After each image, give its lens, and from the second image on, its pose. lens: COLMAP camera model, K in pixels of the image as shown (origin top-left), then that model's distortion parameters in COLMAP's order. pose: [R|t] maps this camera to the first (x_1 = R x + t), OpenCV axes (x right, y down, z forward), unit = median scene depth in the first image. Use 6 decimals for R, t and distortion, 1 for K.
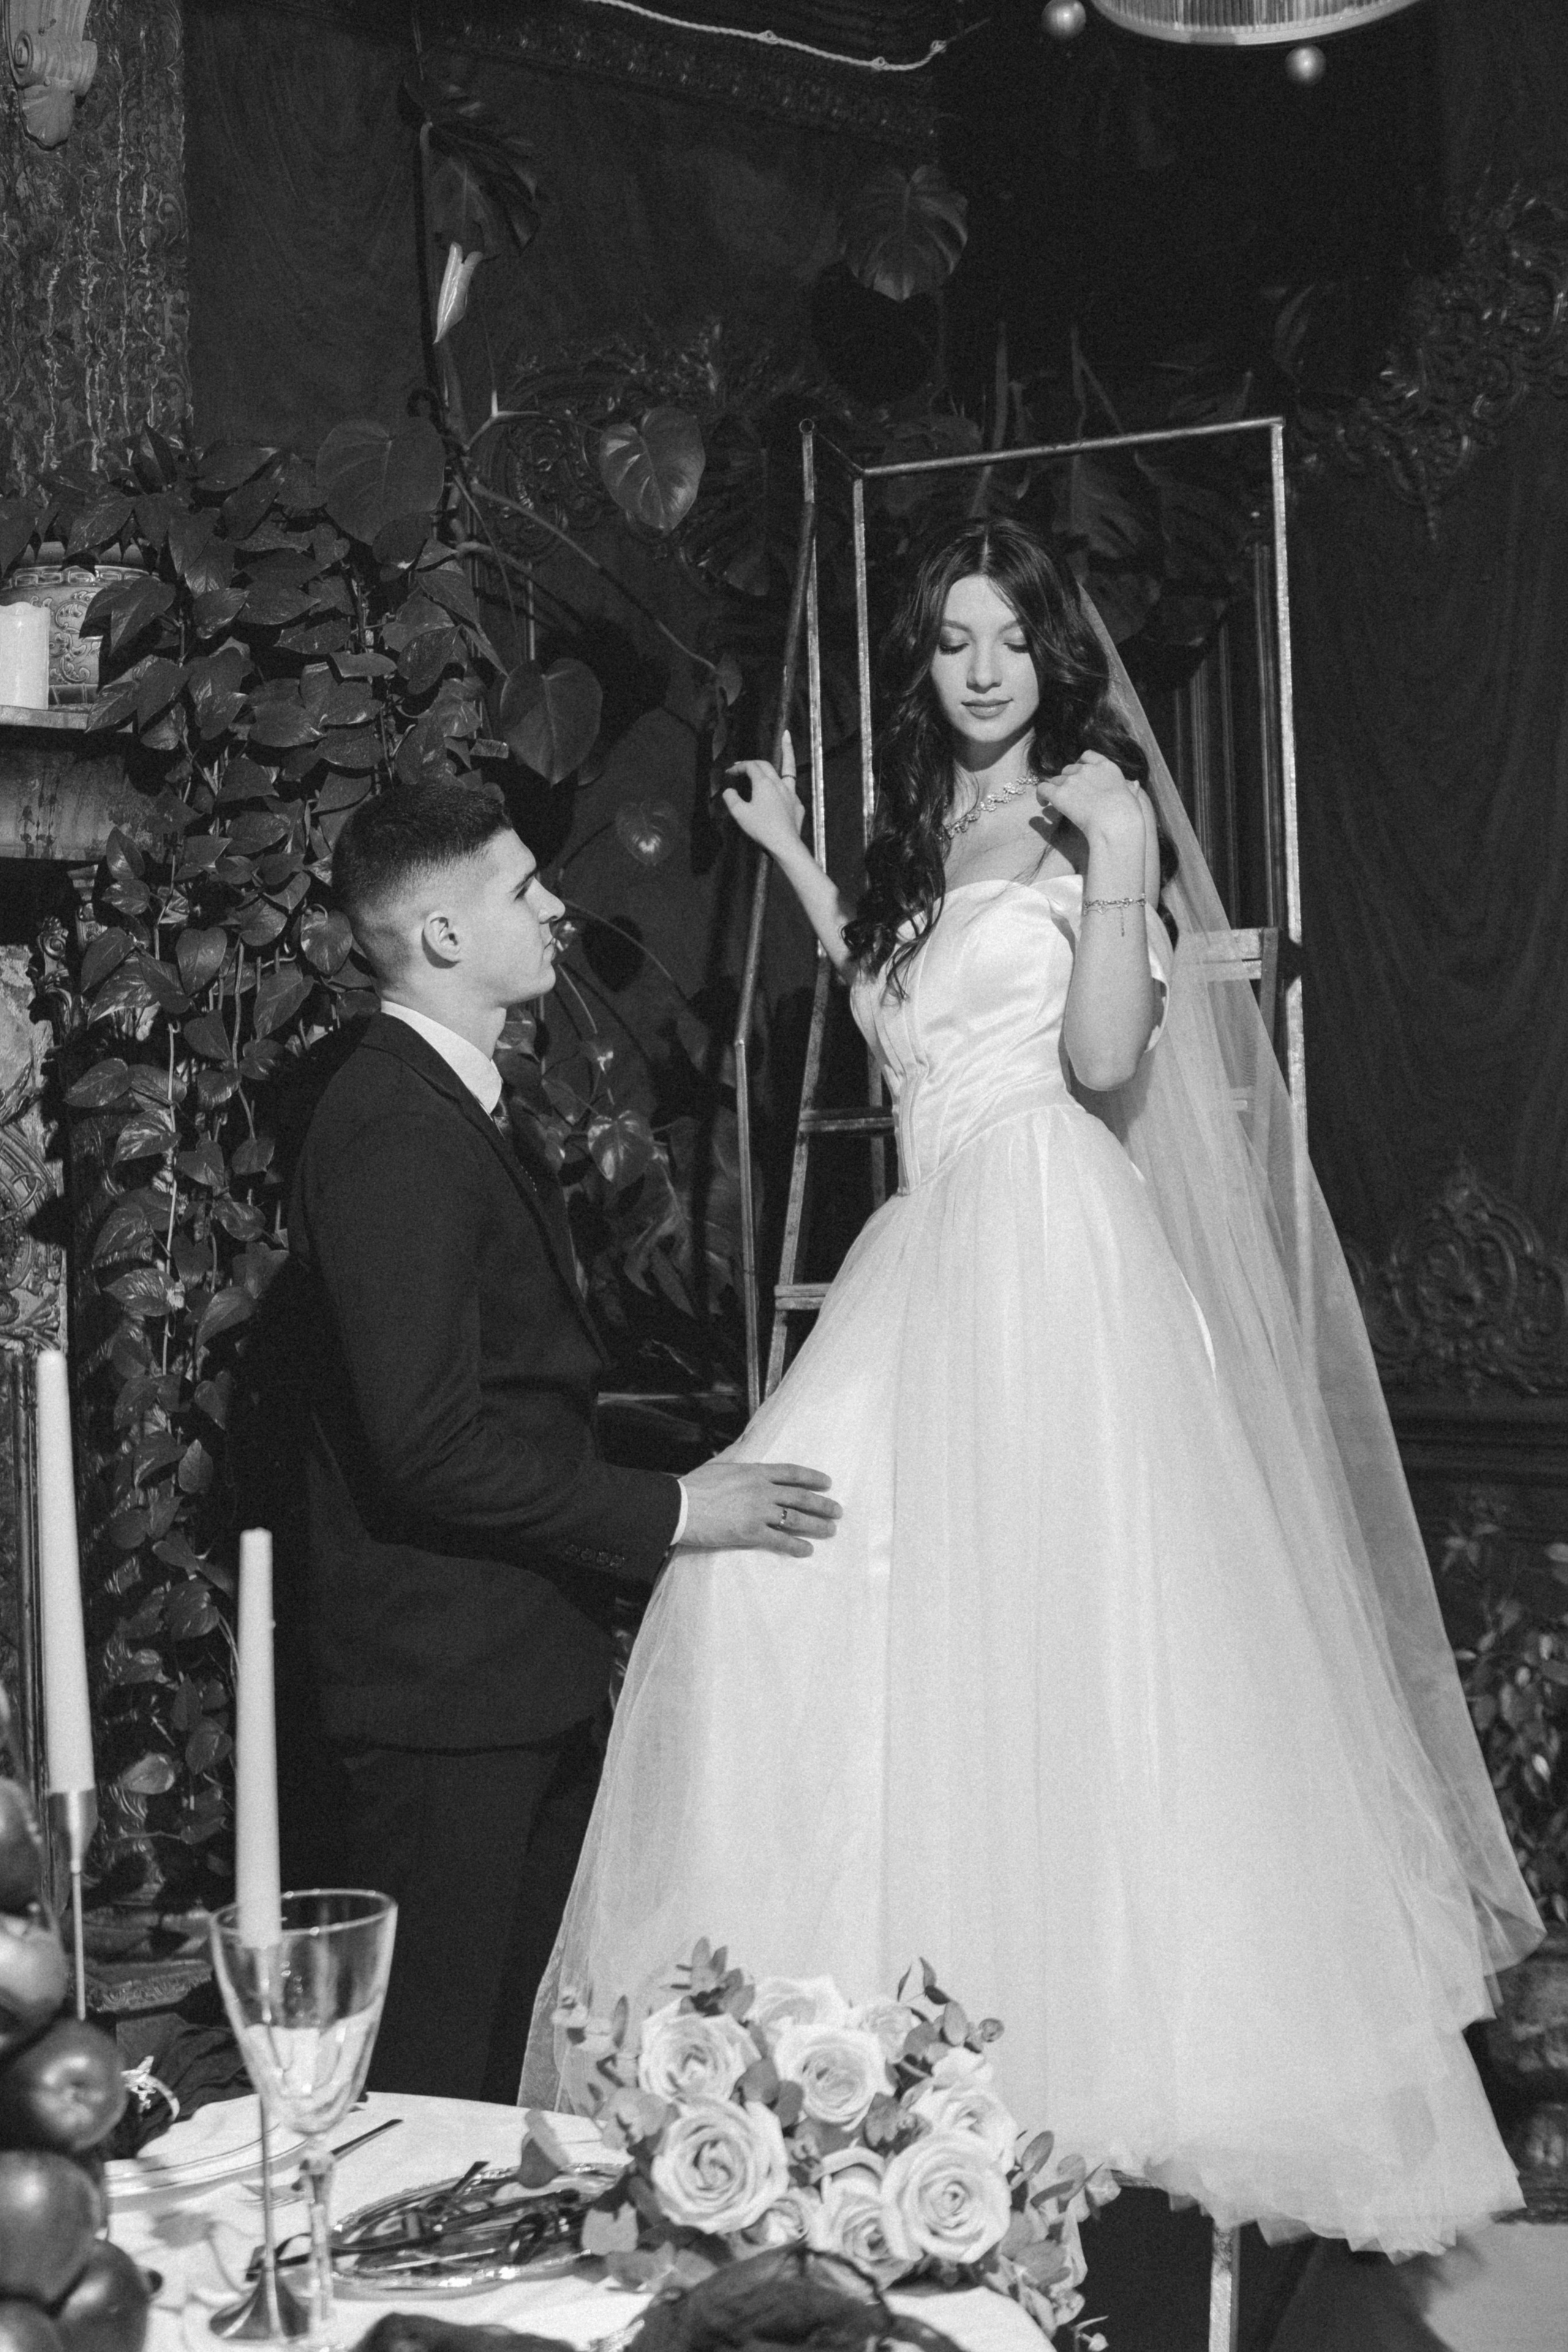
lens RADIAL K [[2901.6, 0, 703.8], [0, 2901.6, 1163.9], [0, 0, 1]] dist [0.014646, 0.000000]
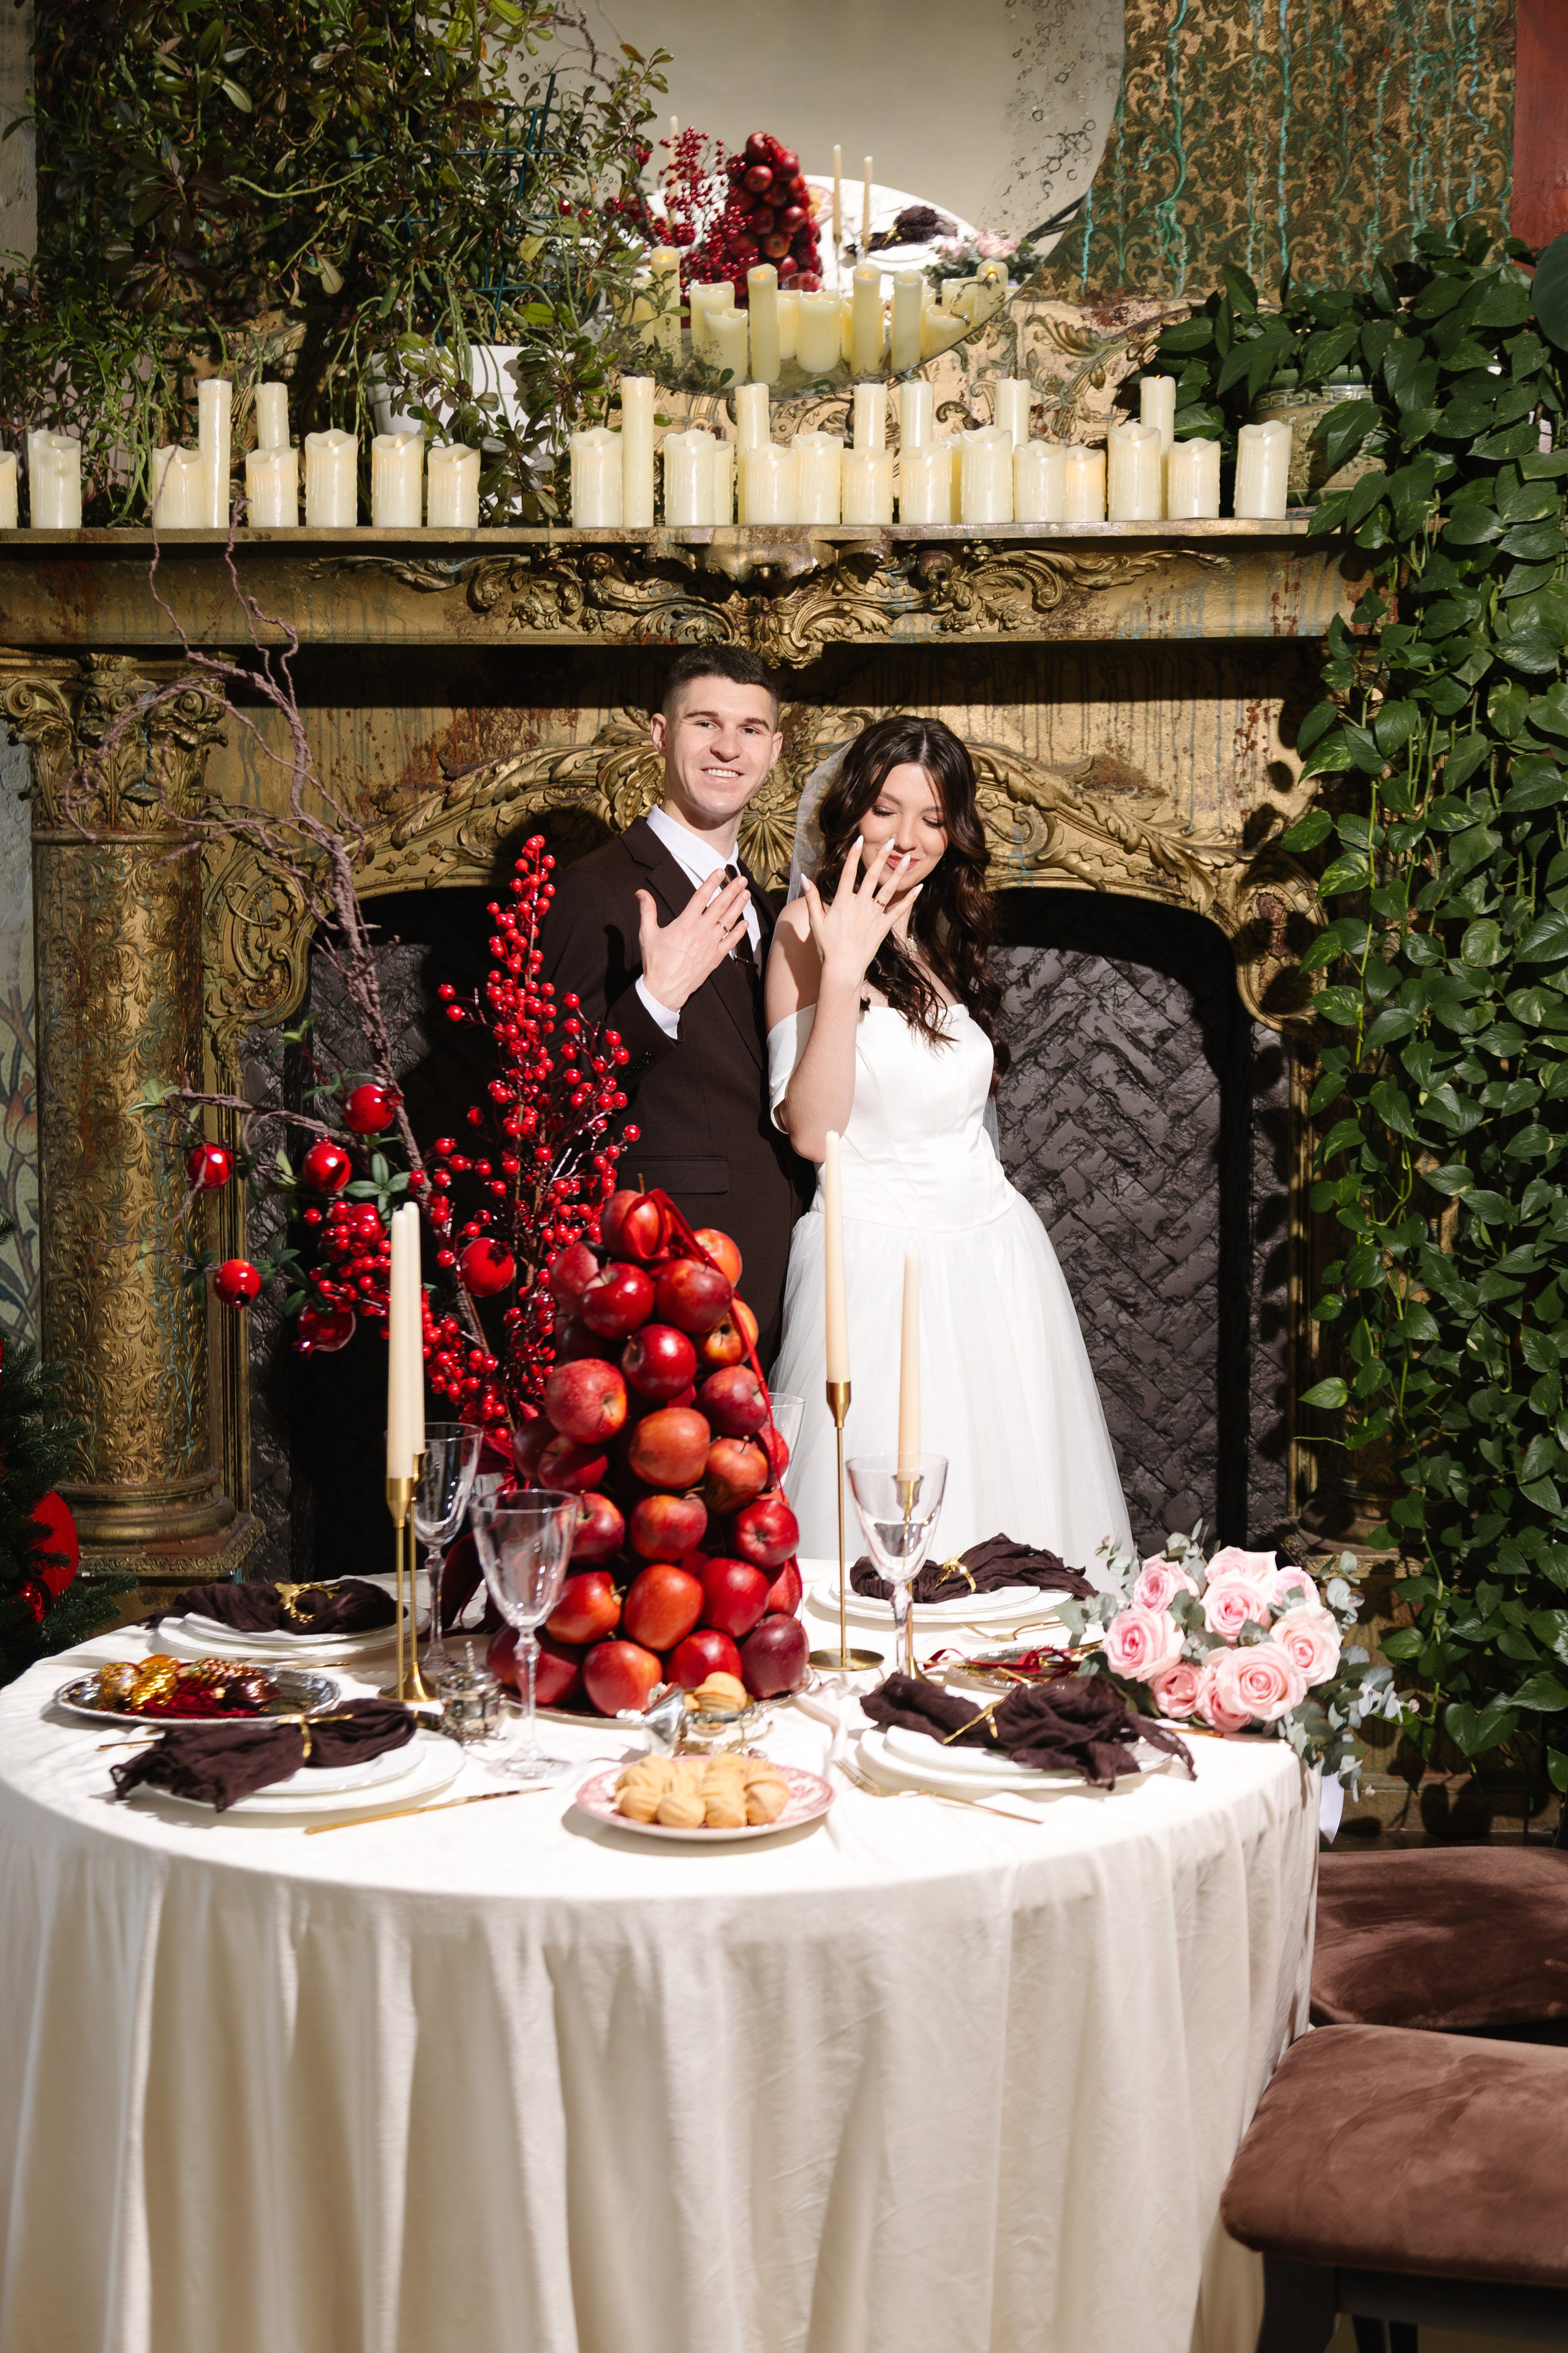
lens RADIAL K [[3321.2, 0, 687.2], [0, 3321.2, 1155.8], [0, 0, 1]] dist [0.028435, 0.000000]
pose [[0.829748, 0.085085, -0.551614, 0.295030], [-0.006991, 0.989819, 0.142161, -0.074896], [0.558094, -0.114102, 0.821895, -0.248166]]
